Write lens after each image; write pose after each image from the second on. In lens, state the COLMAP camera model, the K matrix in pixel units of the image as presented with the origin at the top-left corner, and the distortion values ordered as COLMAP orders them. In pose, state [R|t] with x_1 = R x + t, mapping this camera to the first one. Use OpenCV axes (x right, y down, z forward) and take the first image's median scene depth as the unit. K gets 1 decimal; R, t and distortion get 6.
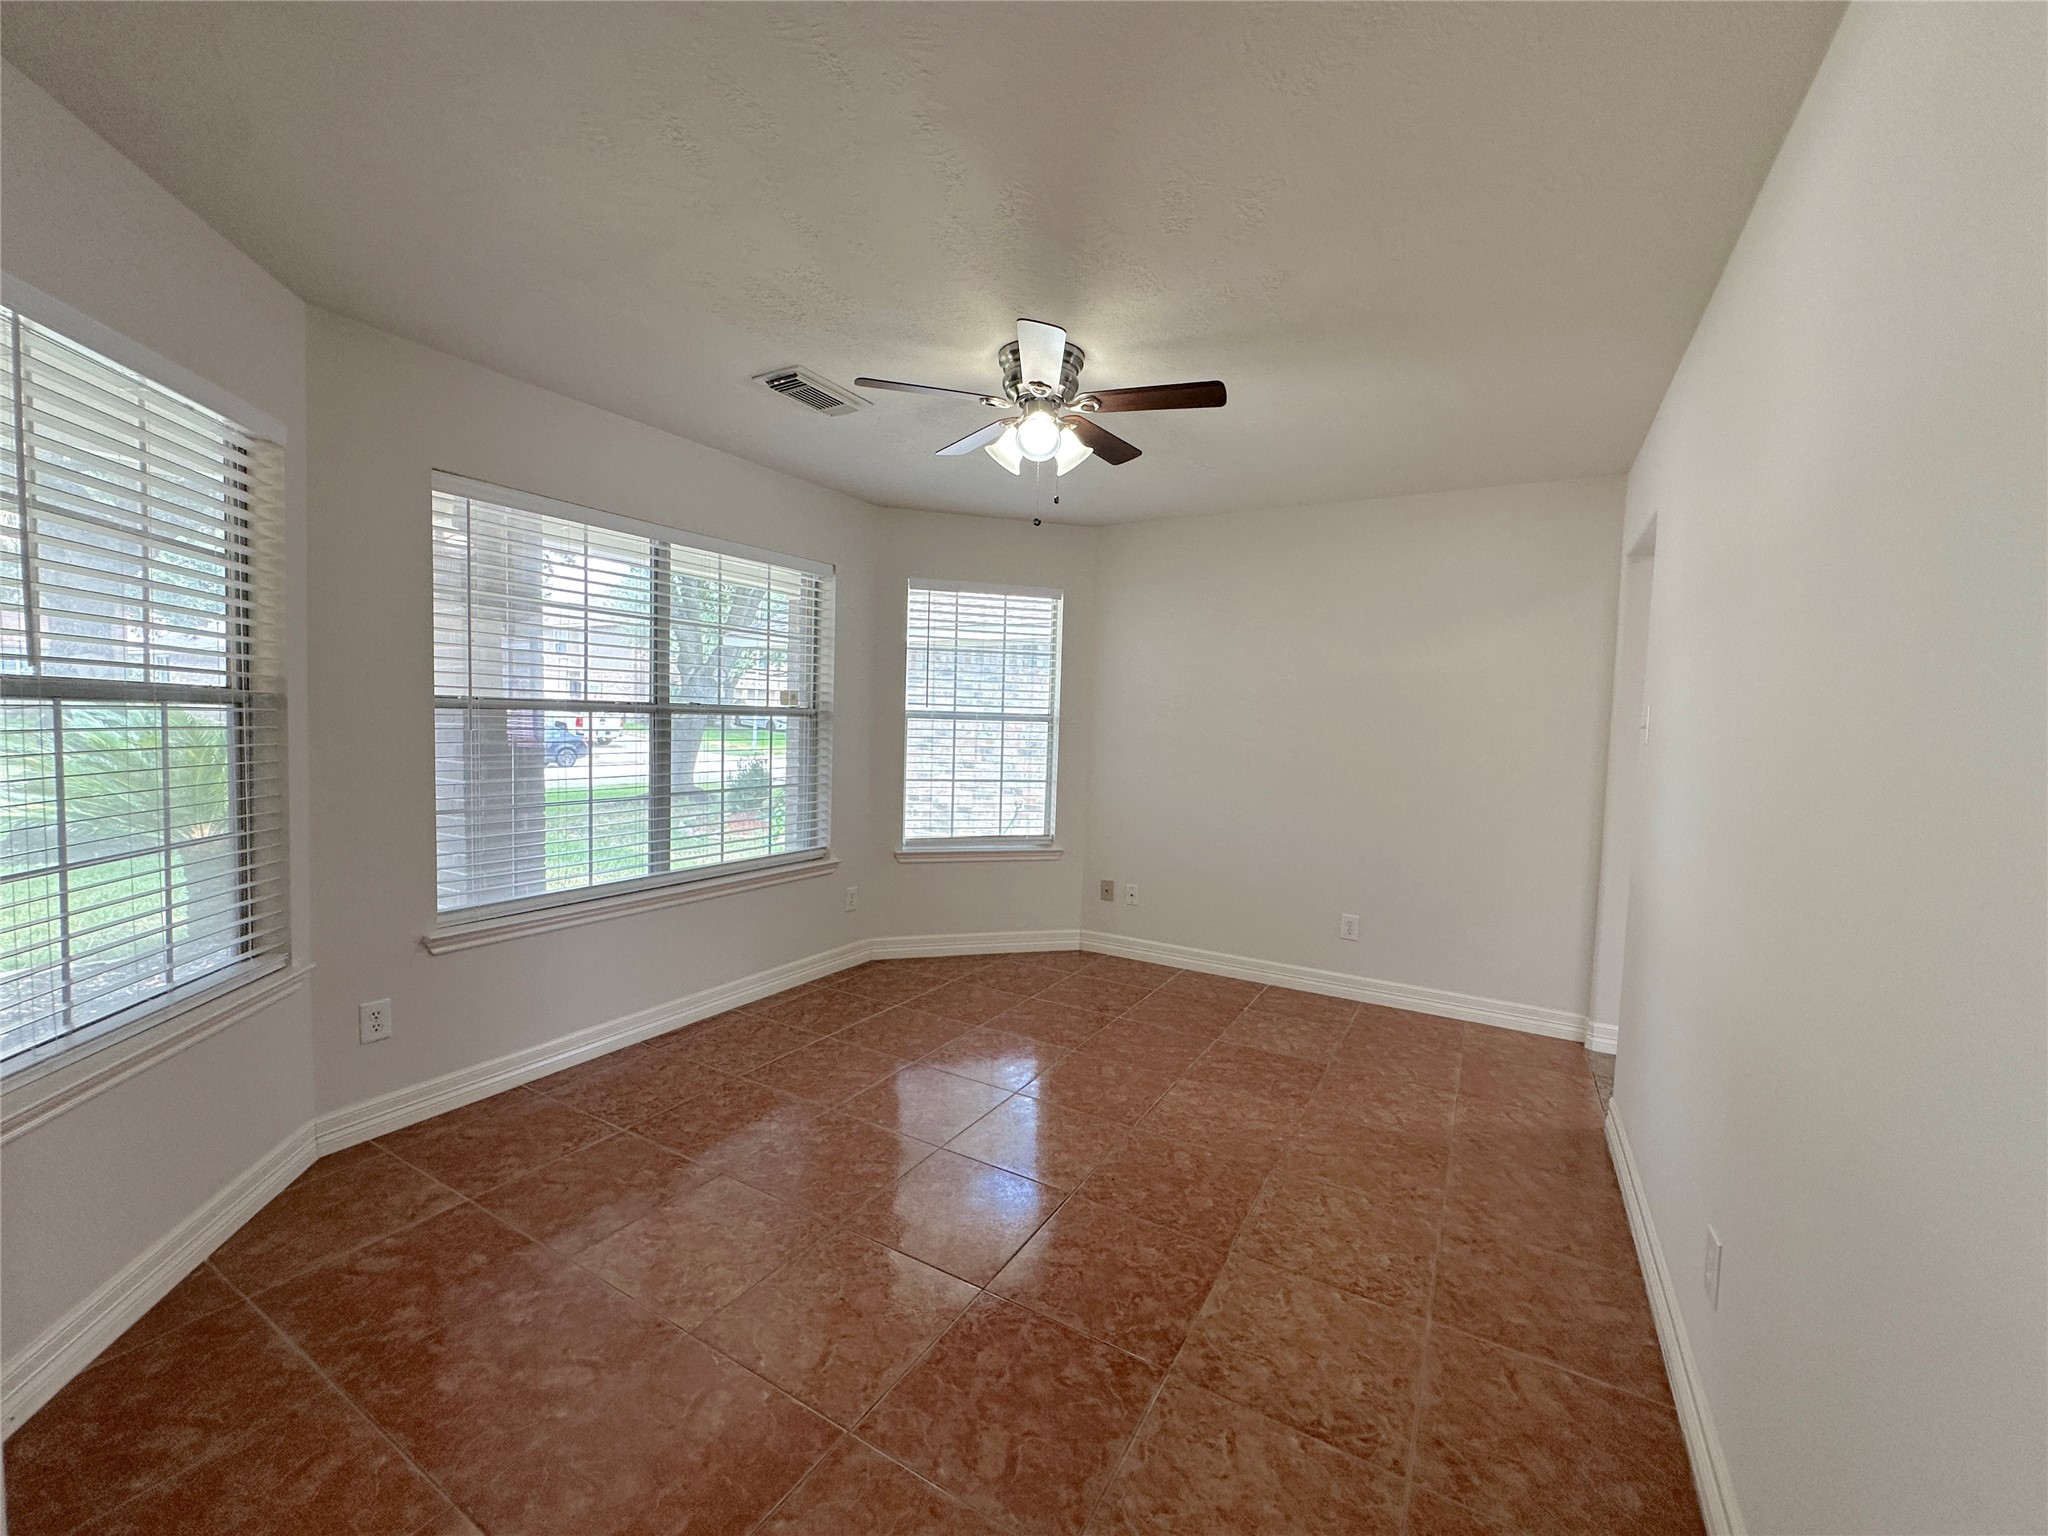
lens RADIAL K [[820.2, 0, 1017.6], [0, 820.2, 766.0], [0, 0, 1]] dist [-0.001420, 0.000191]
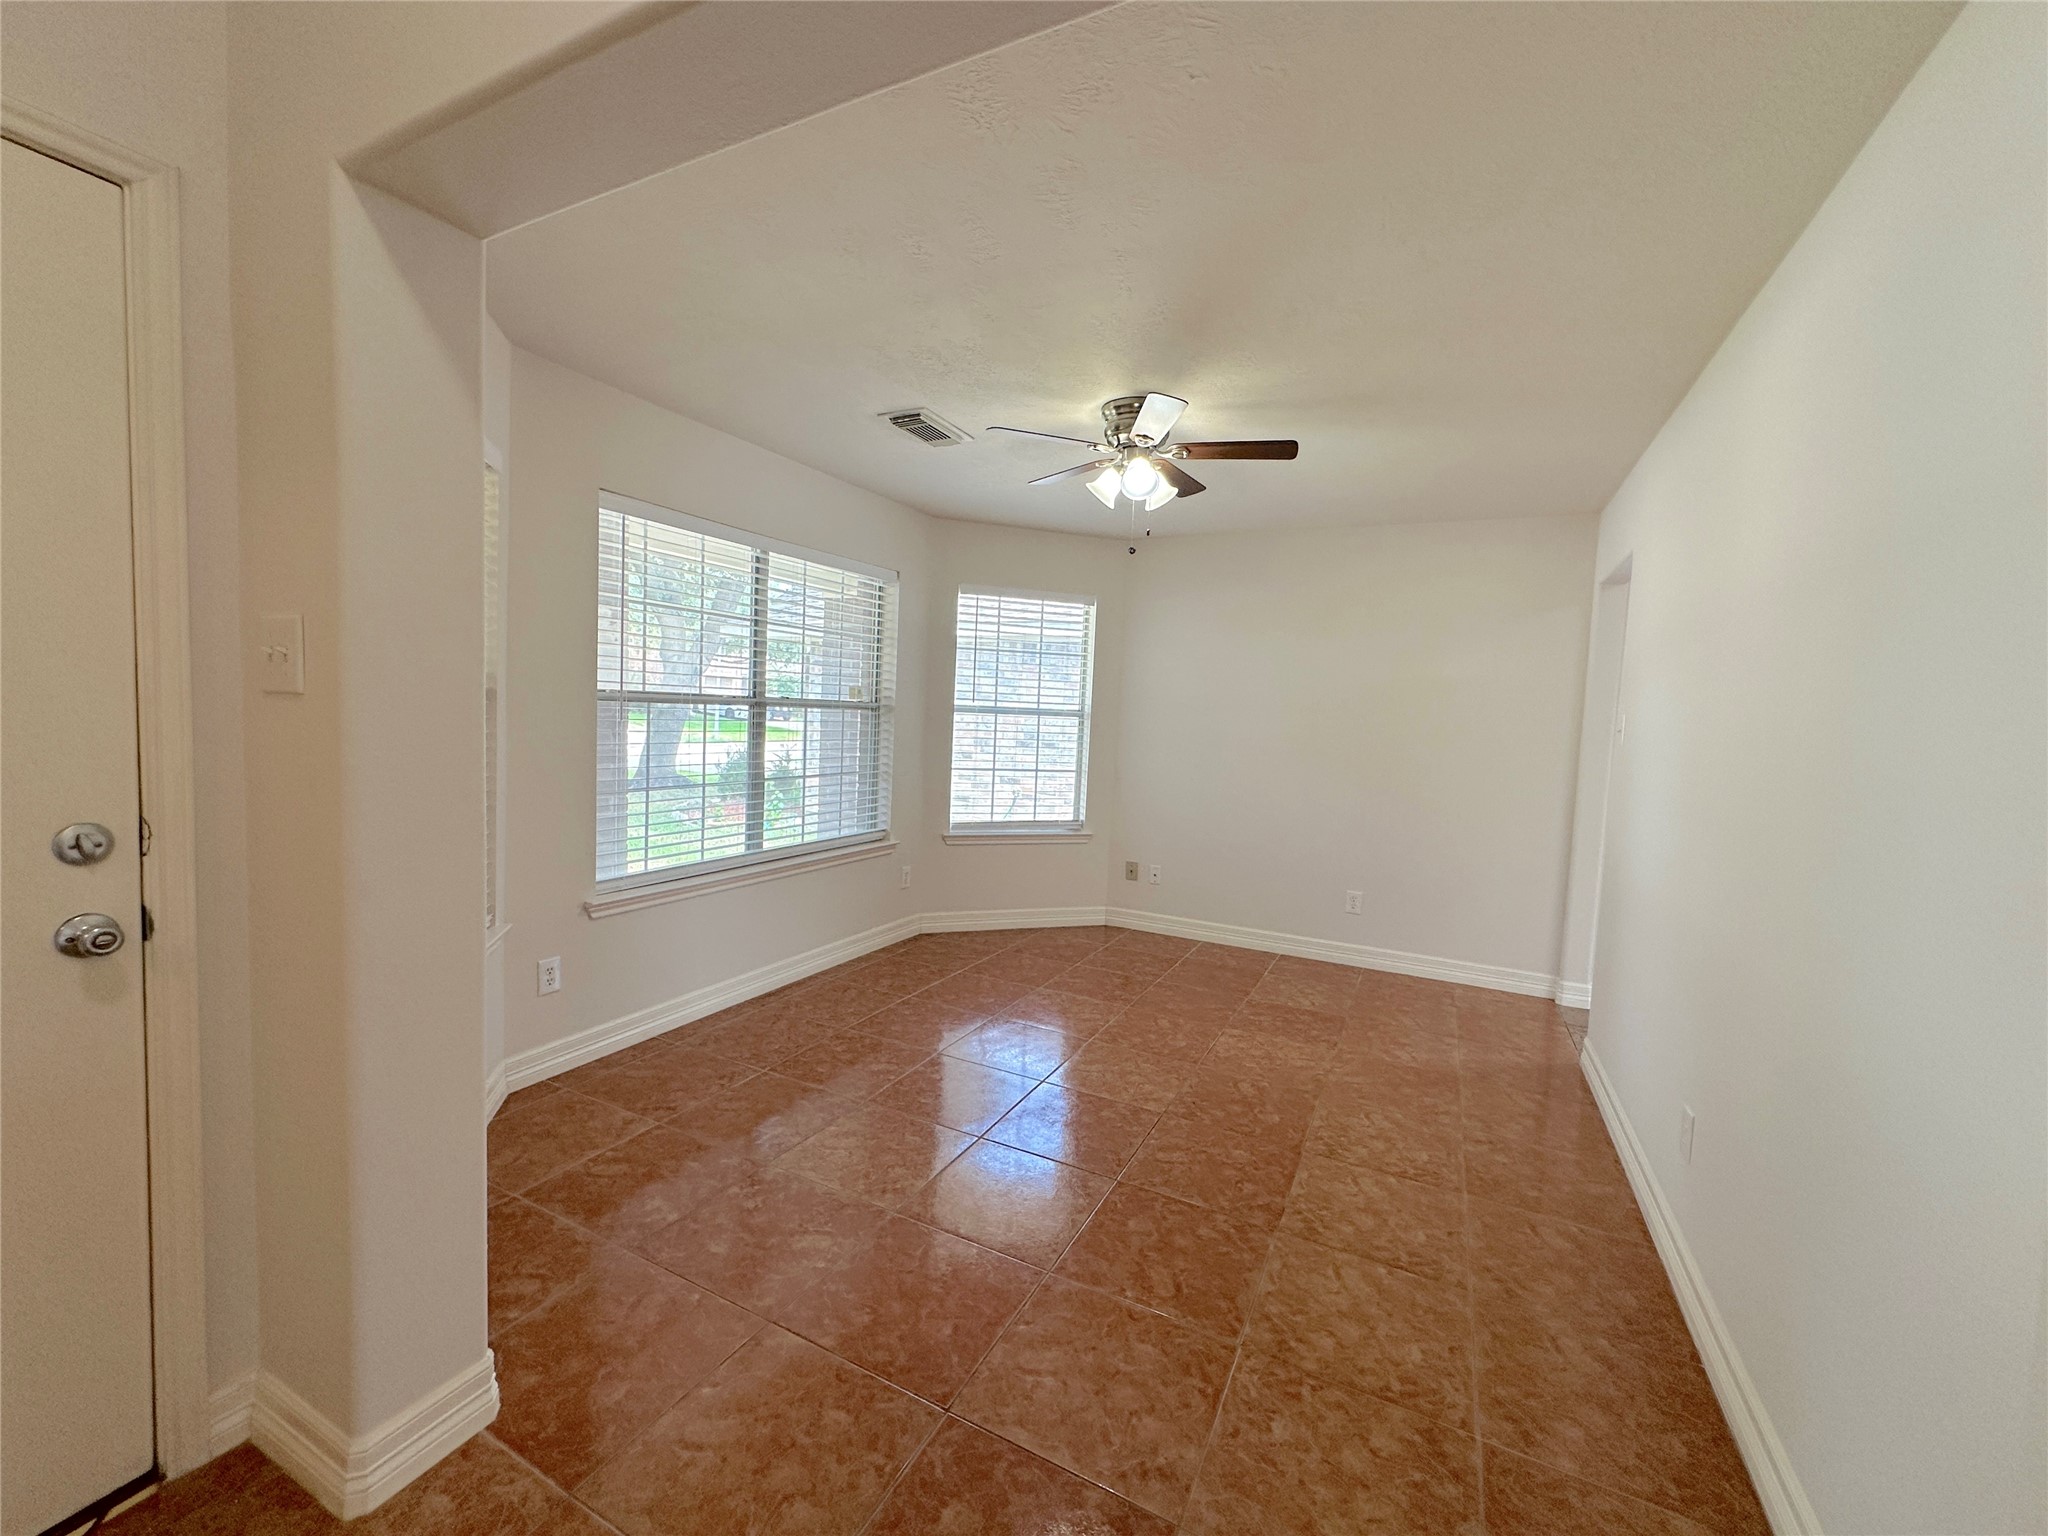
lens RADIAL K [[820.2, 0, 1017.6], [0, 820.2, 766.0], [0, 0, 1]] dist [-0.001420, 0.000191]
pose [[0.998288, 0.010283, 0.057573, -0.146020], [-0.010912, 0.999884, 0.010621, 0.000908], [-0.057458, -0.011231, 0.998285, -0.120742]]
